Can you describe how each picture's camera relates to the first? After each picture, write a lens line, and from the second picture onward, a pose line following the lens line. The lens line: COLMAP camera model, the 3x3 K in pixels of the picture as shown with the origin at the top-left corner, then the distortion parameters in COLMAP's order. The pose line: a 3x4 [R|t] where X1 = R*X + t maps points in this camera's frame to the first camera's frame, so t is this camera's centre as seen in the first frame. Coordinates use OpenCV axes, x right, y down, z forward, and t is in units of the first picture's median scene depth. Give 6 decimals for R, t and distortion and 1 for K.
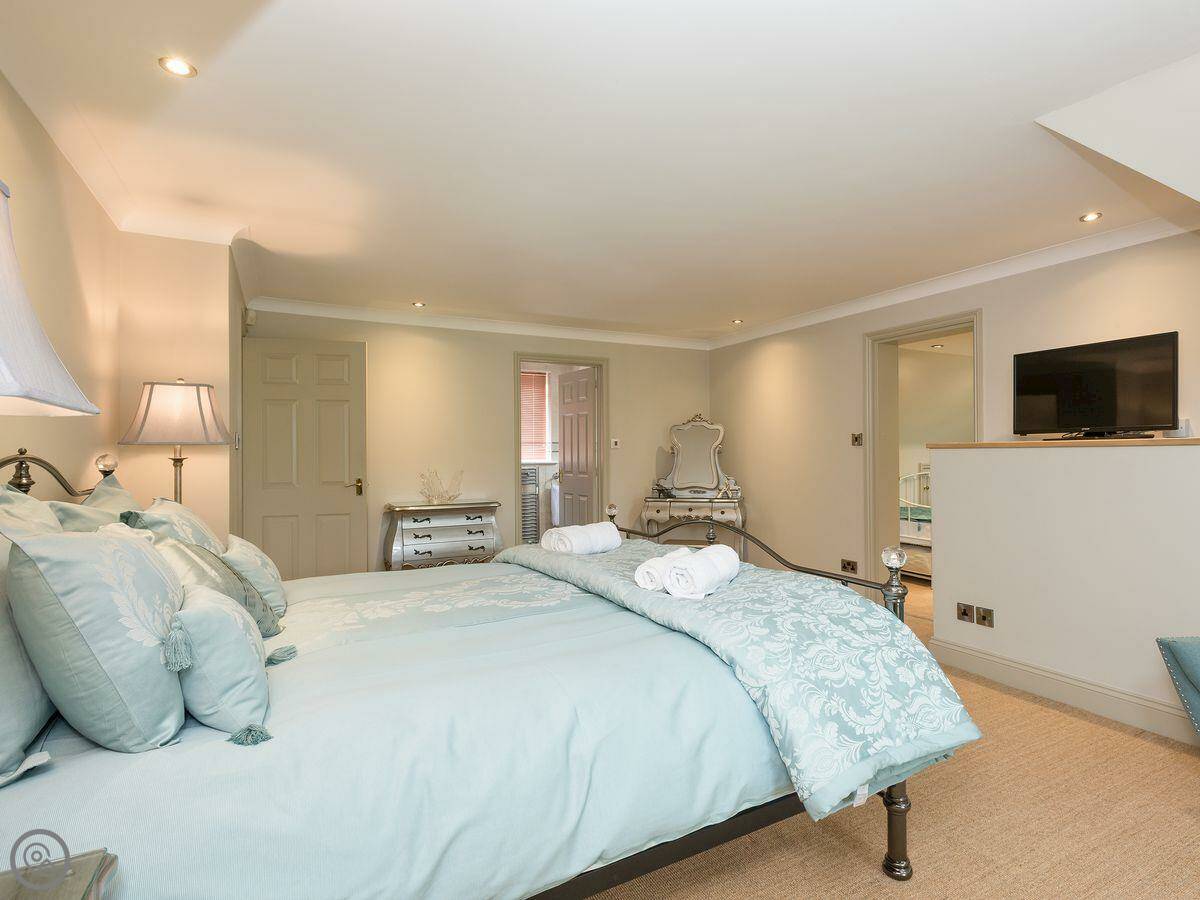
lens RADIAL K [[620.8, 0, 604.2], [0, 620.8, 449.1], [0, 0, 1]] dist [0.002428, -0.000425]
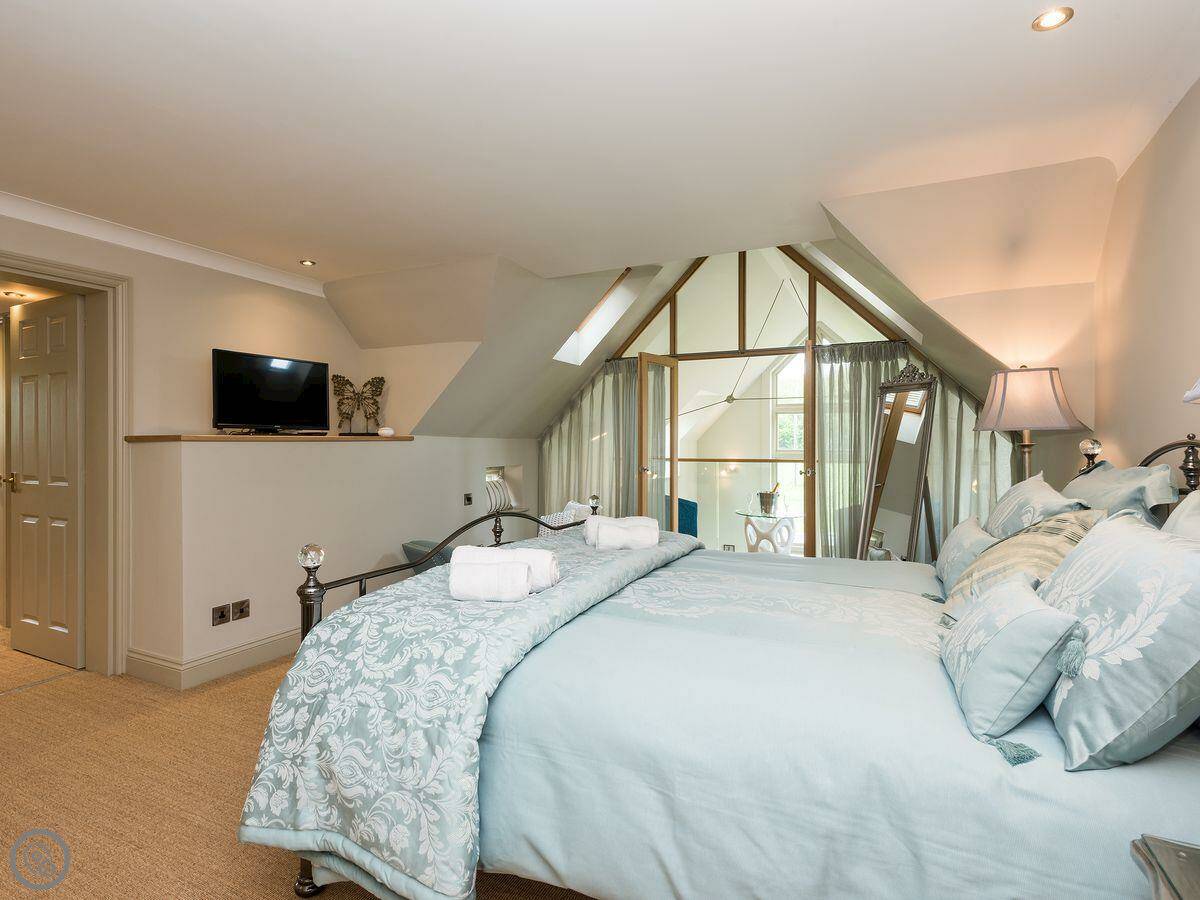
lens RADIAL K [[620.8, 0, 604.2], [0, 620.8, 449.1], [0, 0, 1]] dist [0.002428, -0.000425]
pose [[-0.580724, 0.000208, 0.814101, -0.587834], [0.000744, 1.000000, 0.000275, 0.011849], [-0.814100, 0.000765, -0.580724, 1.195780]]
